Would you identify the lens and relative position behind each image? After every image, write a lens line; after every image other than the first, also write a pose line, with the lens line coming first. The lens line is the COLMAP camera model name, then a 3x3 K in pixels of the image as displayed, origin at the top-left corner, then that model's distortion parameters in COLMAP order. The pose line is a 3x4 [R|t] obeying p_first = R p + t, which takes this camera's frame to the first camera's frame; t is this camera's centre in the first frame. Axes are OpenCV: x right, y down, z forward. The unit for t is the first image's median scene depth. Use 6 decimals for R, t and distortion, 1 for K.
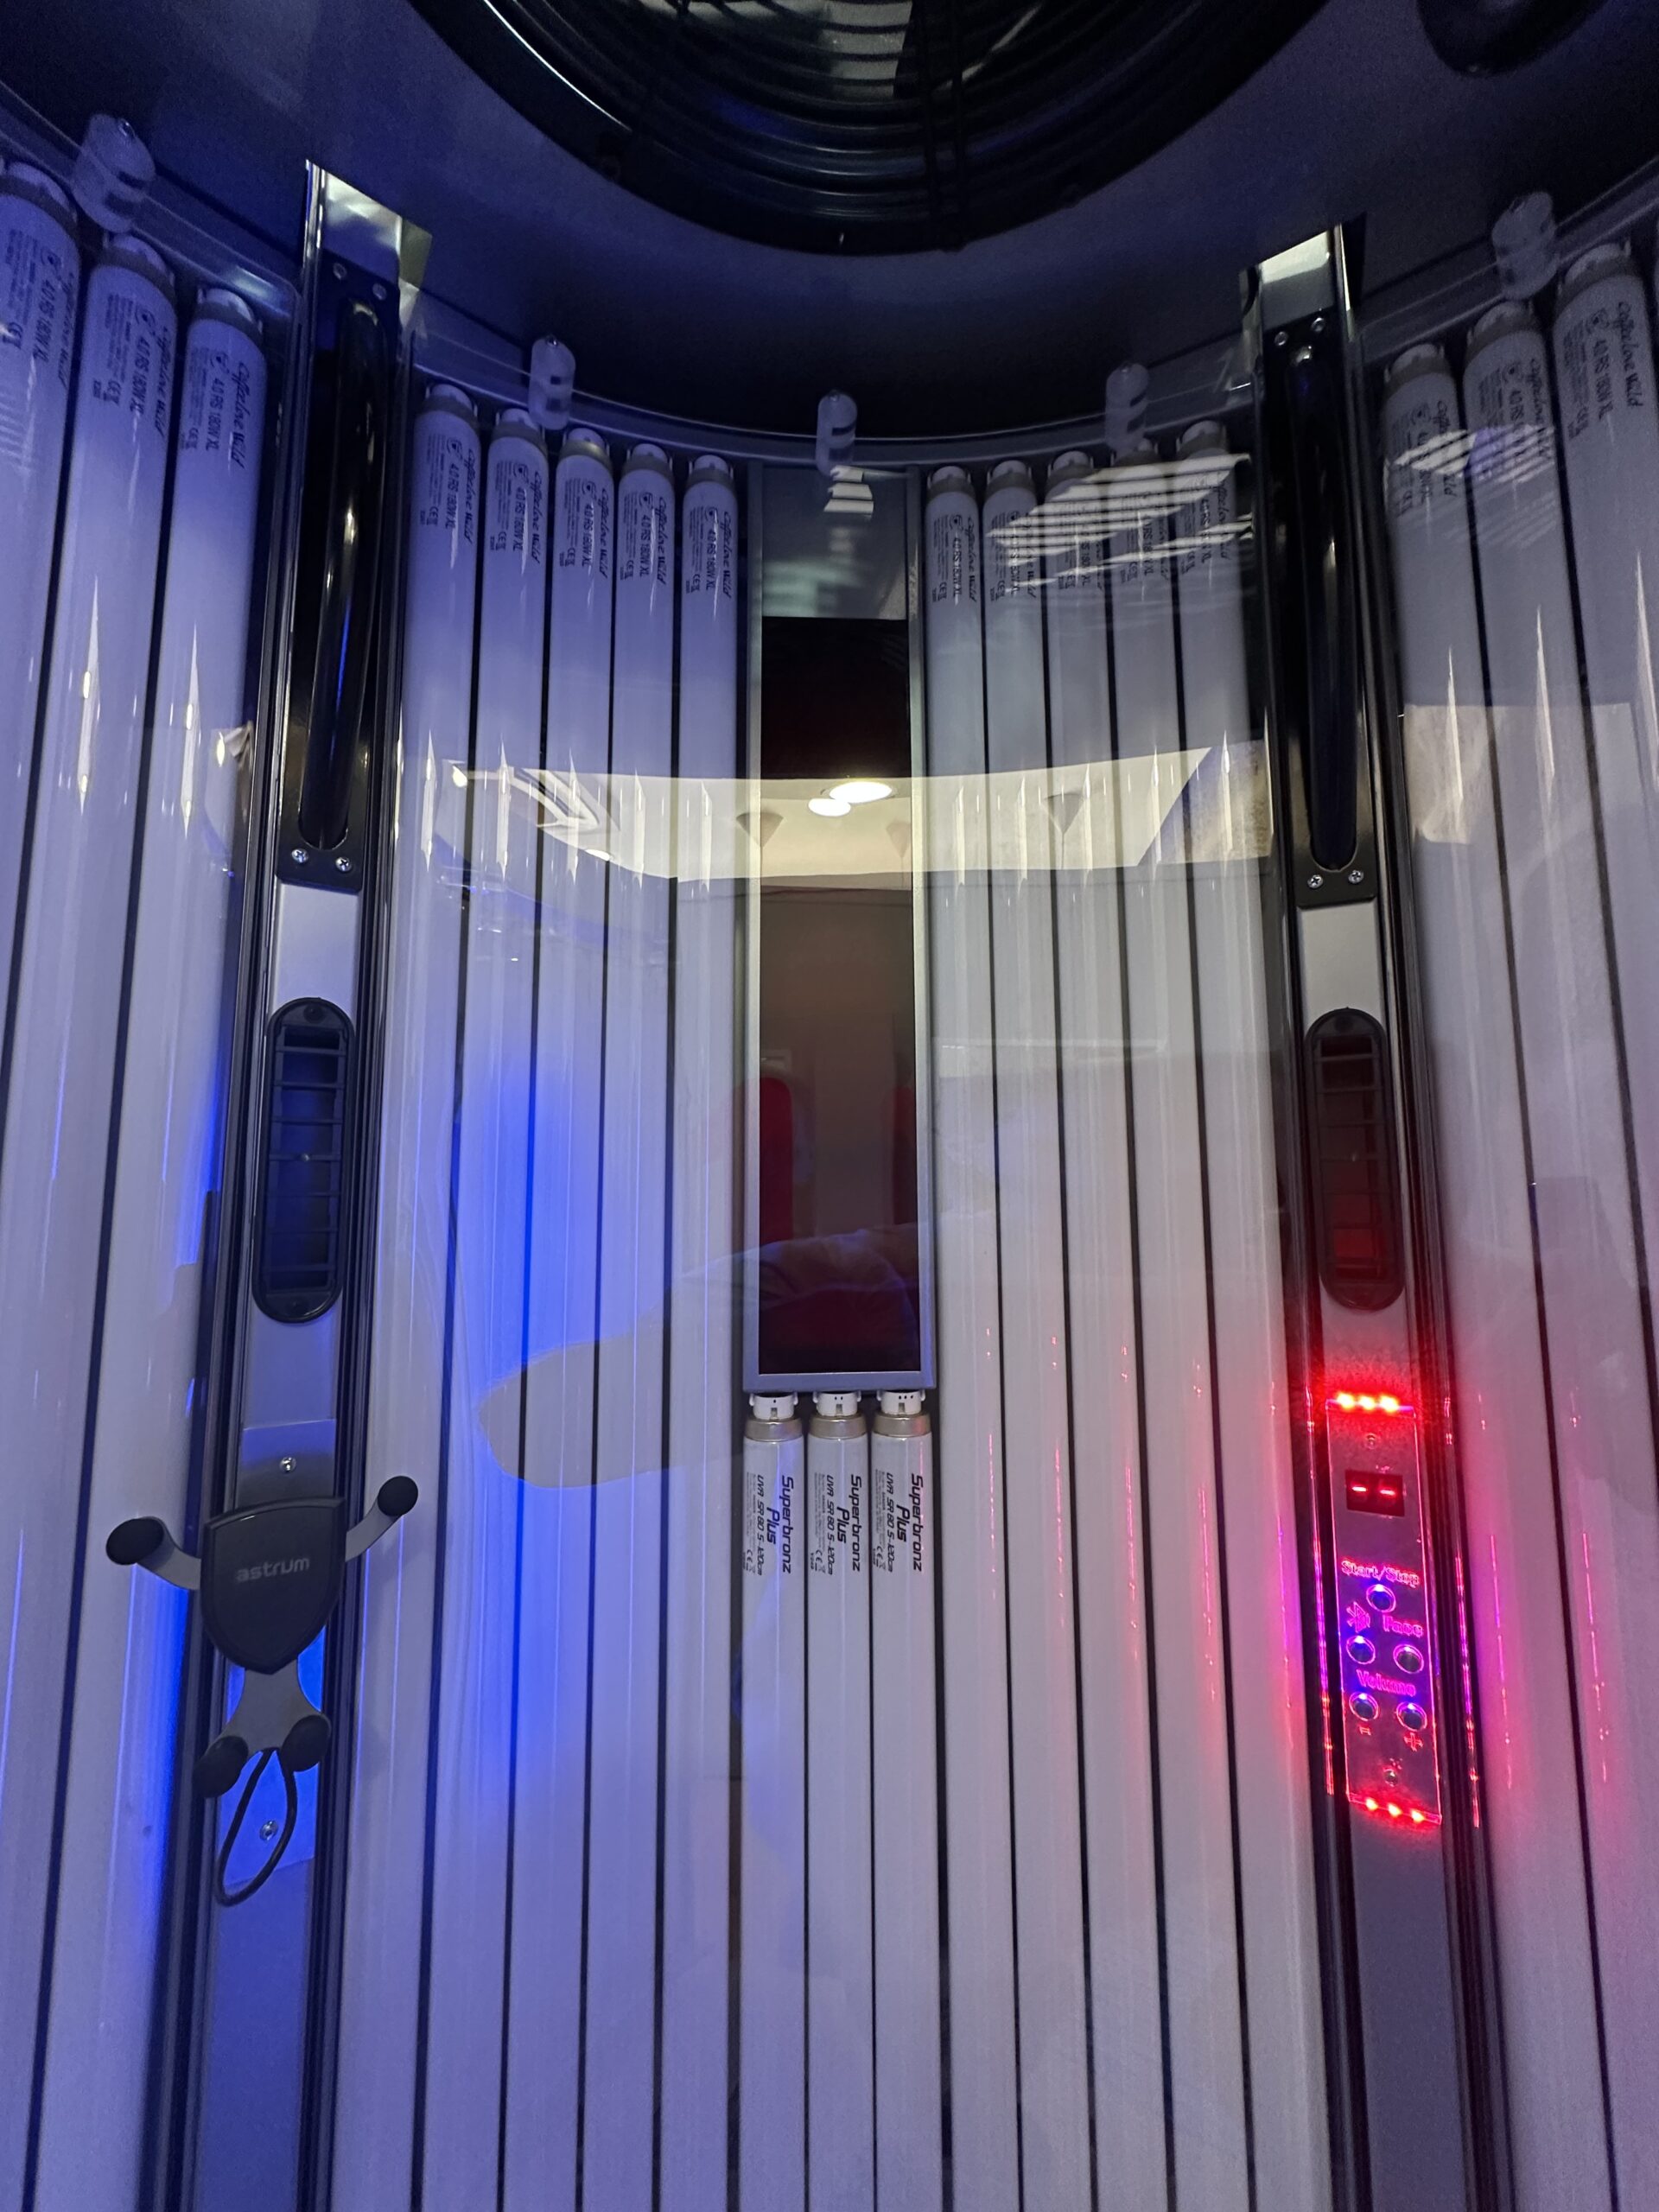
lens RADIAL K [[897.5, 0, 829.5], [0, 897.5, 1106.0], [0, 0, 1]] dist [-0.001908, -0.000285]
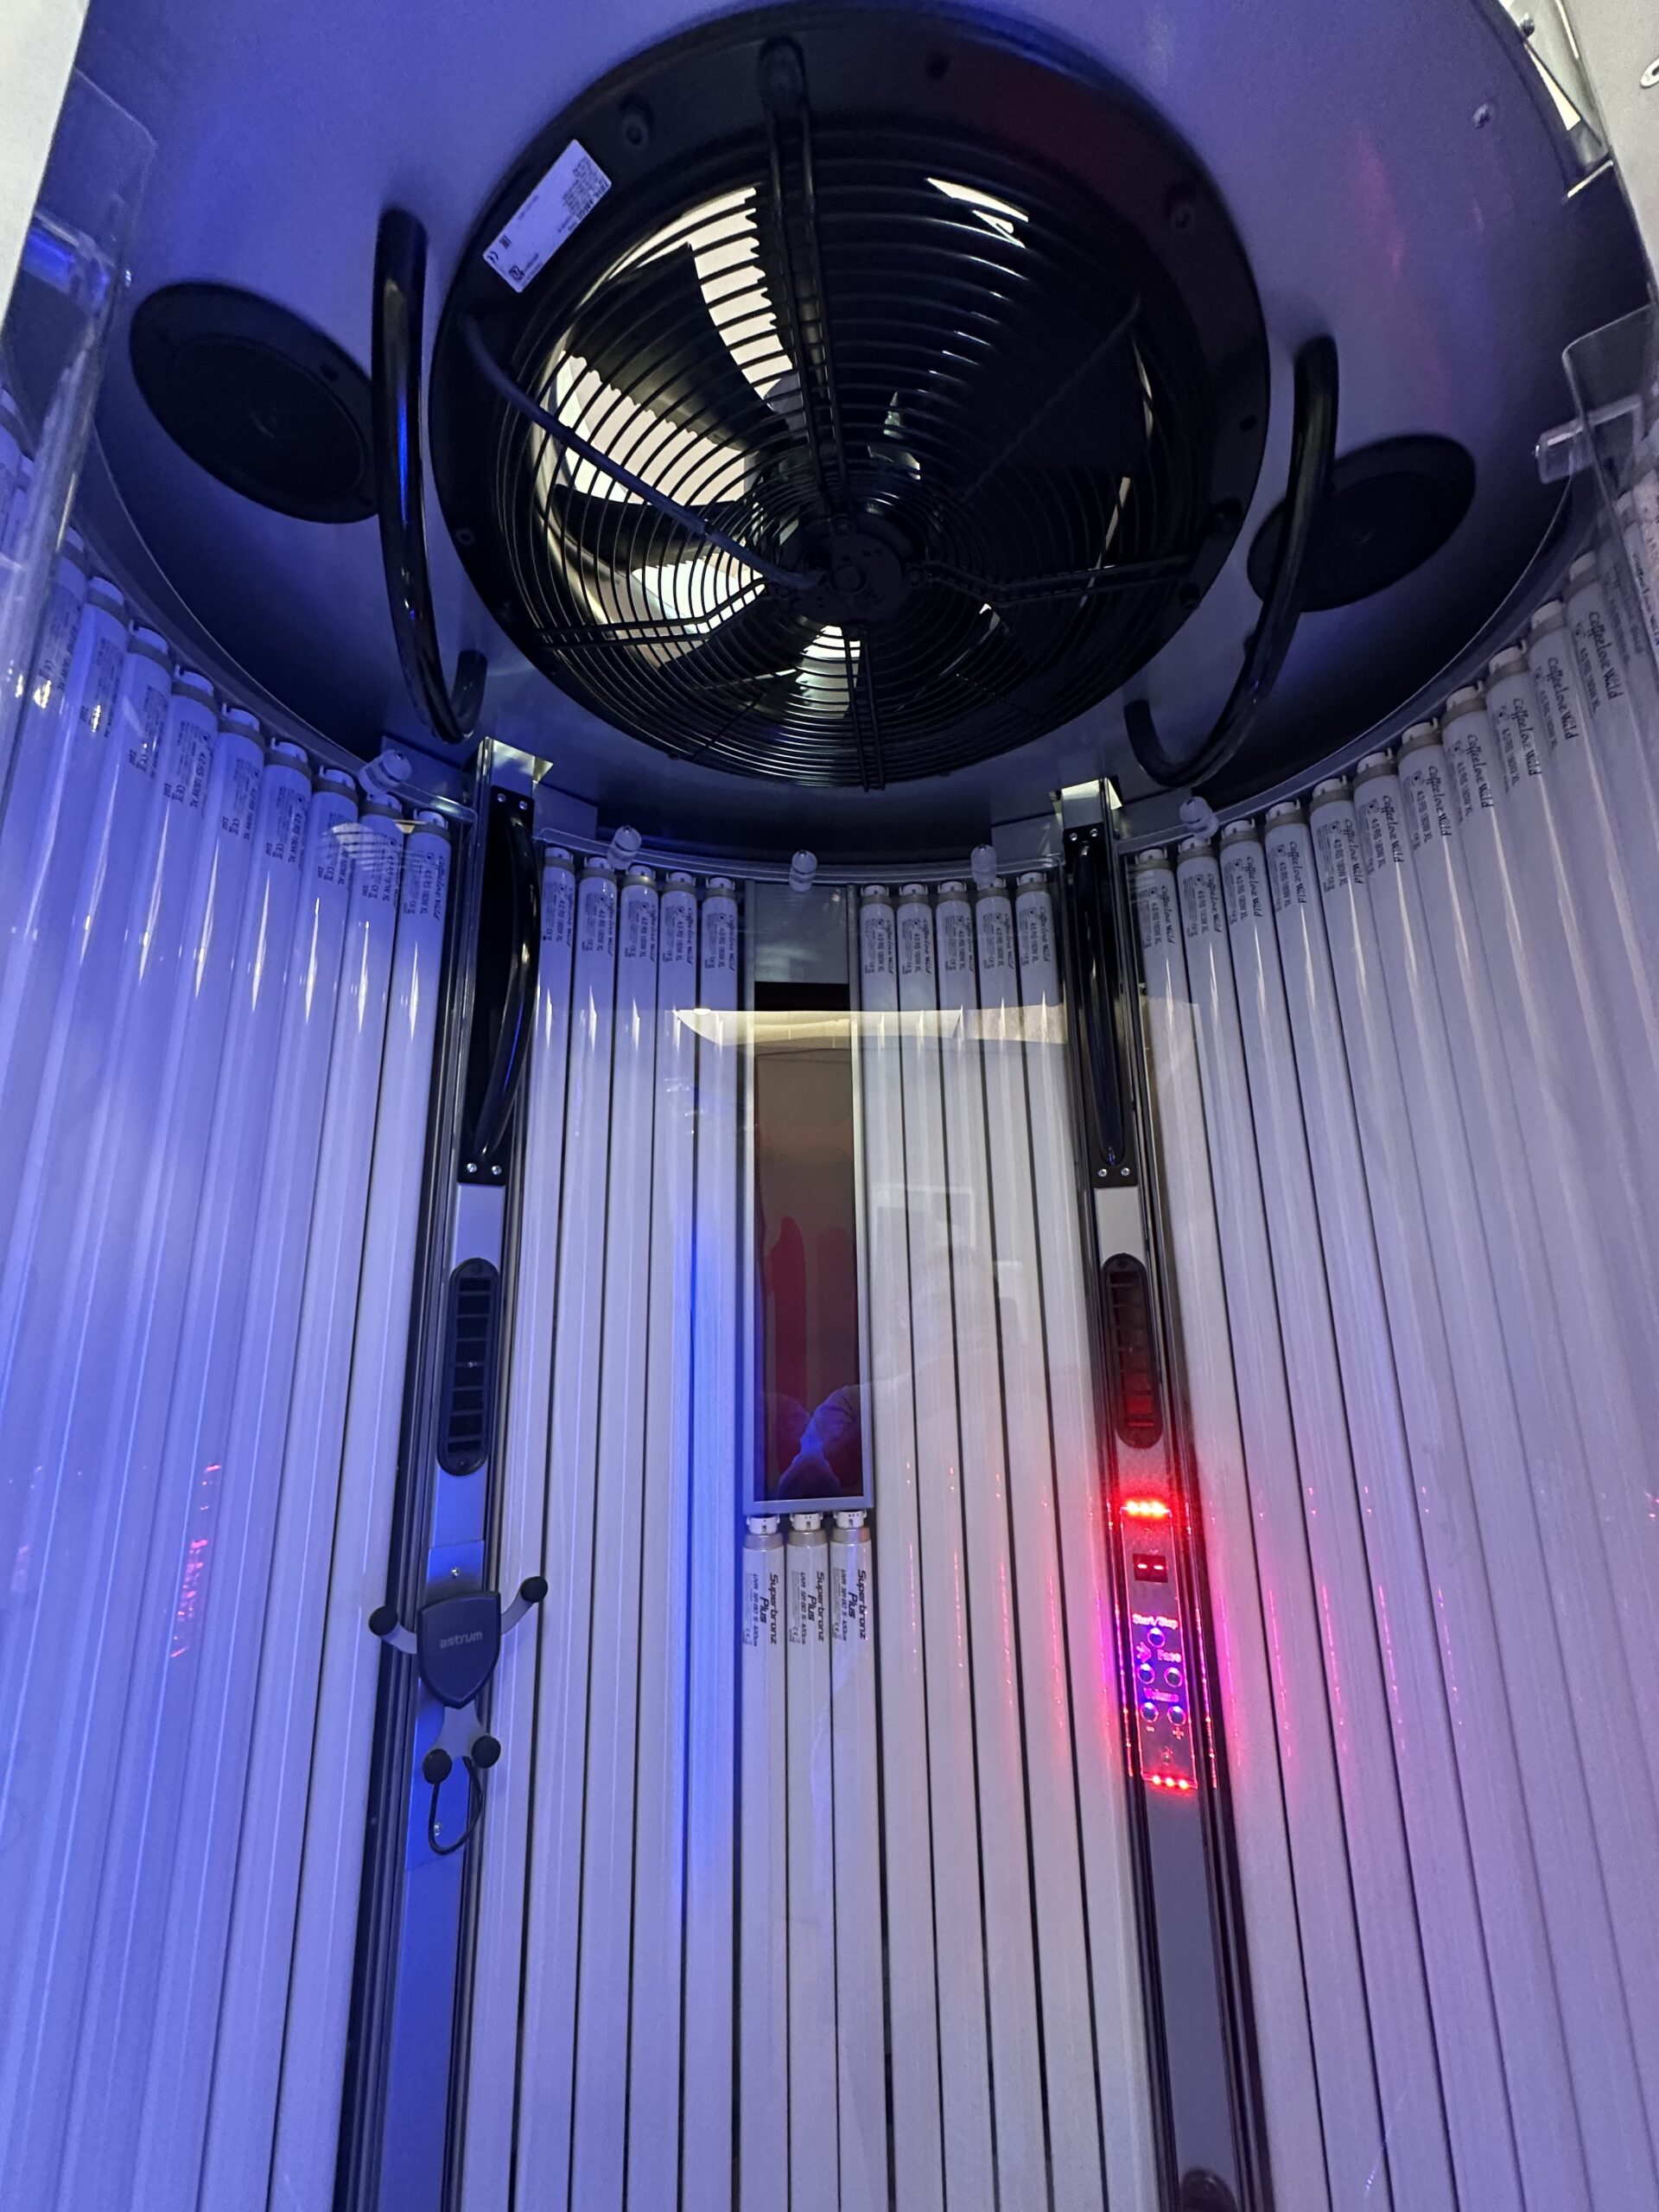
lens RADIAL K [[897.5, 0, 829.5], [0, 897.5, 1106.0], [0, 0, 1]] dist [-0.001908, -0.000285]
pose [[0.996911, 0.004094, 0.078436, -0.074482], [0.005696, 0.992243, -0.124180, -0.163326], [-0.078336, 0.124243, 0.989155, -0.551213]]
